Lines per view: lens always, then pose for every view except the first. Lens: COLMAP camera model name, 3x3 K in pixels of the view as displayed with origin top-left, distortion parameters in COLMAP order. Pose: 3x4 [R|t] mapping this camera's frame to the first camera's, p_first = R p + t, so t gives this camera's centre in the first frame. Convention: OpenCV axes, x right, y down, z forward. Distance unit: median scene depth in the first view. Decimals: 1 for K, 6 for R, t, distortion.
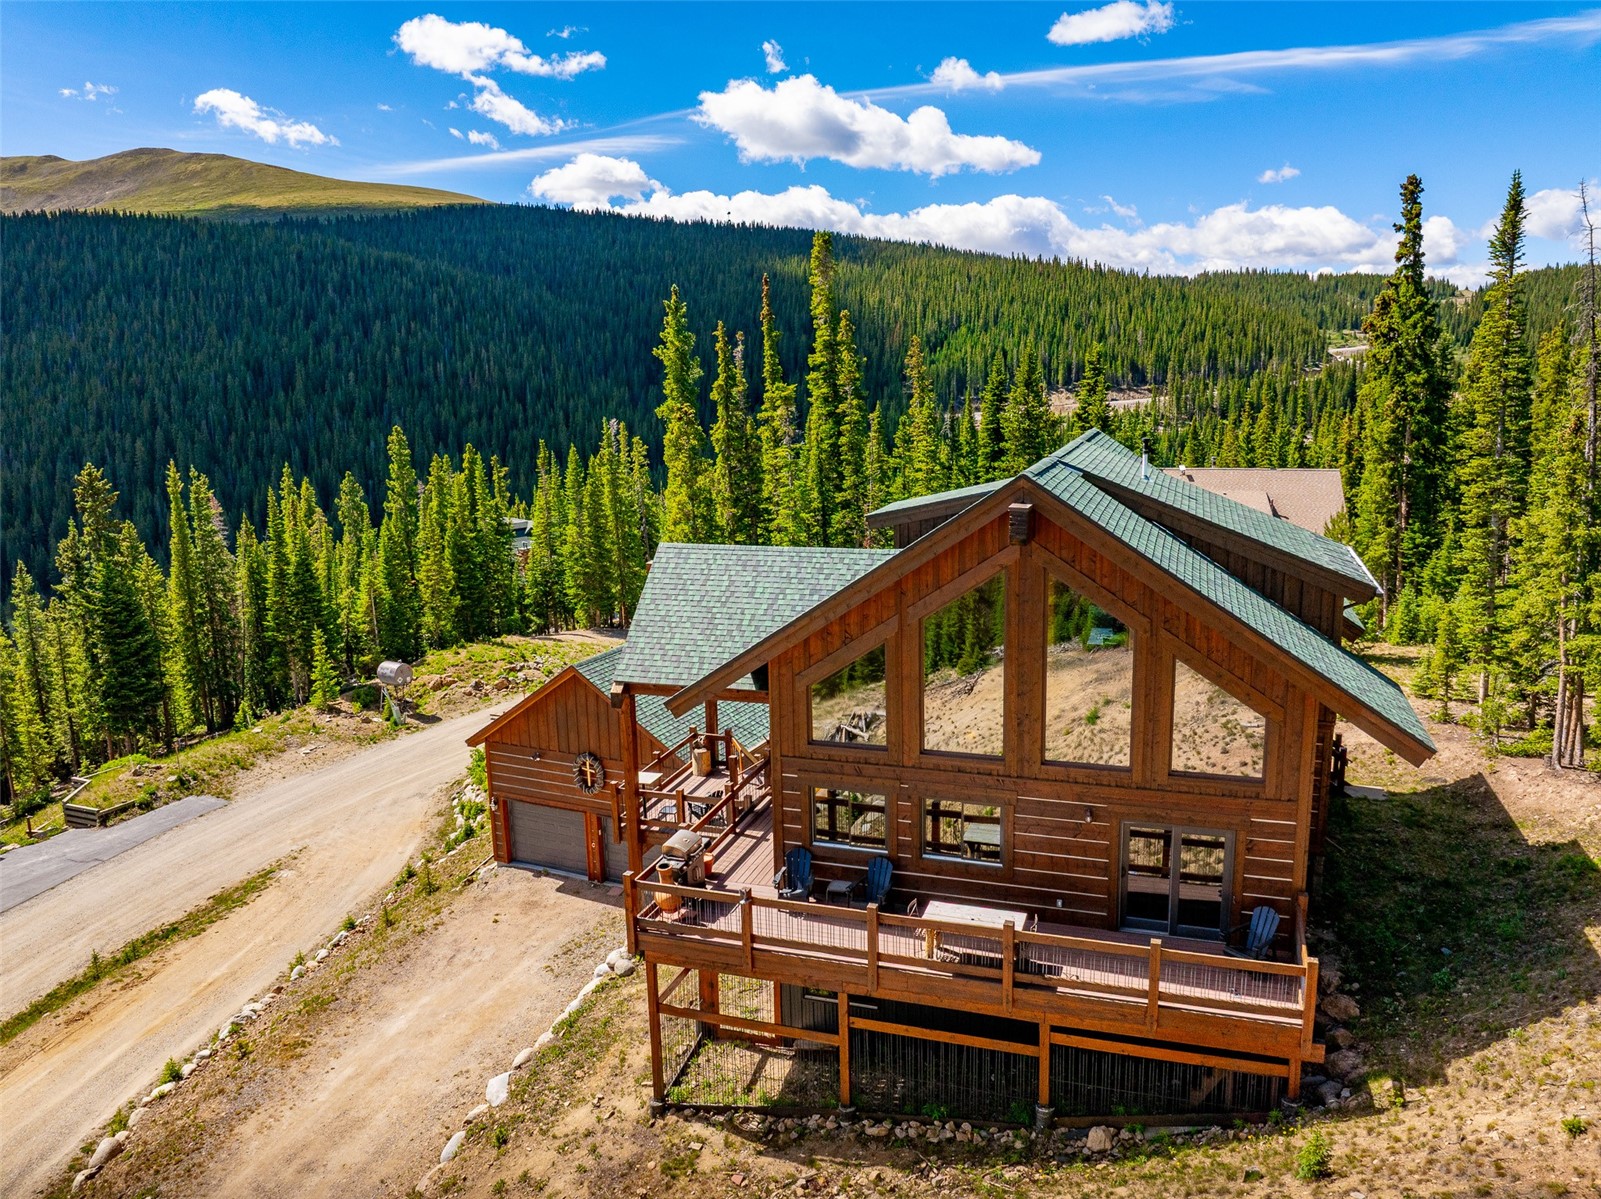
lens RADIAL K [[1173.4, 0, 800.5], [0, 1173.4, 599.5], [0, 0, 1]] dist [-0.041259, -0.009100]
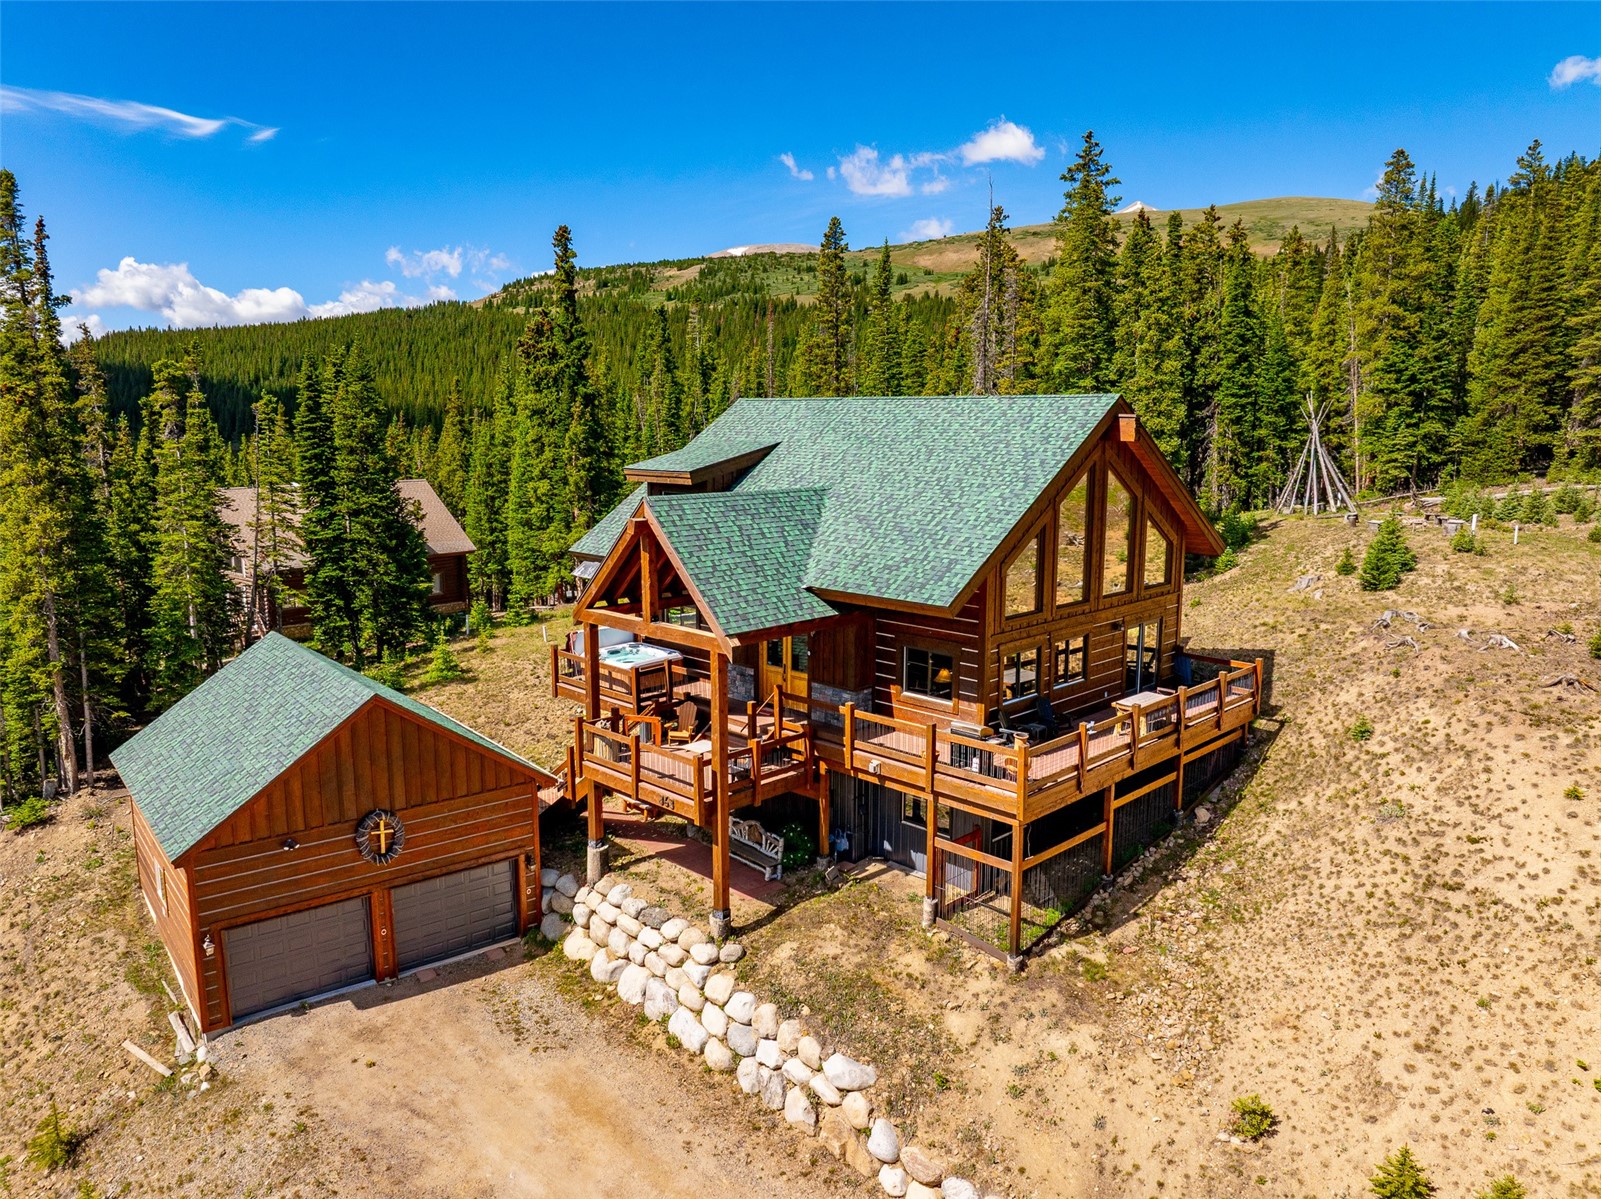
lens RADIAL K [[1151.7, 0, 799.0], [0, 1151.7, 602.2], [0, 0, 1]] dist [-0.047339, 0.005508]
pose [[0.427424, -0.123962, 0.895512, -1.093279], [0.166644, 0.984384, 0.056726, -0.000592], [-0.888560, 0.124986, 0.441407, 0.623992]]
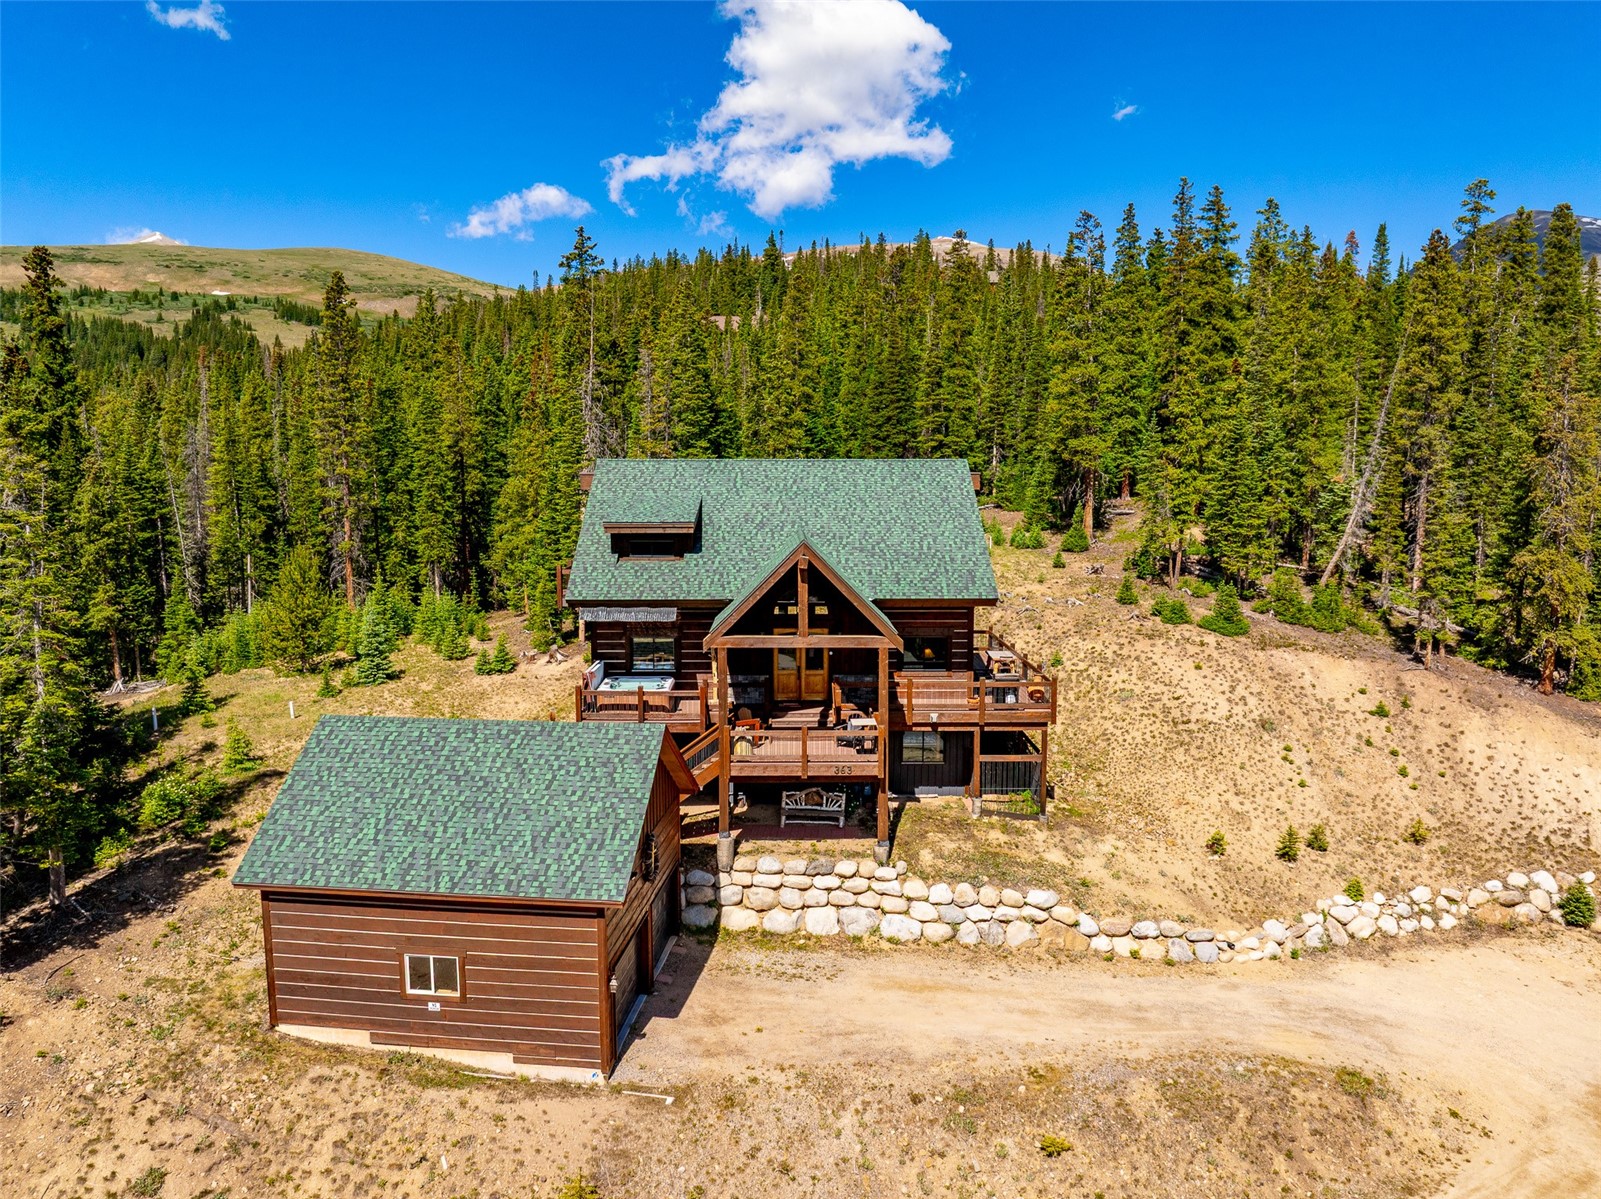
lens RADIAL K [[1173.4, 0, 800.5], [0, 1173.4, 599.5], [0, 0, 1]] dist [-0.041259, -0.009100]
pose [[-0.375309, -0.089402, 0.922578, -1.511342], [0.185455, 0.967968, 0.169245, -0.240476], [-0.908157, 0.234616, -0.346707, 1.762435]]
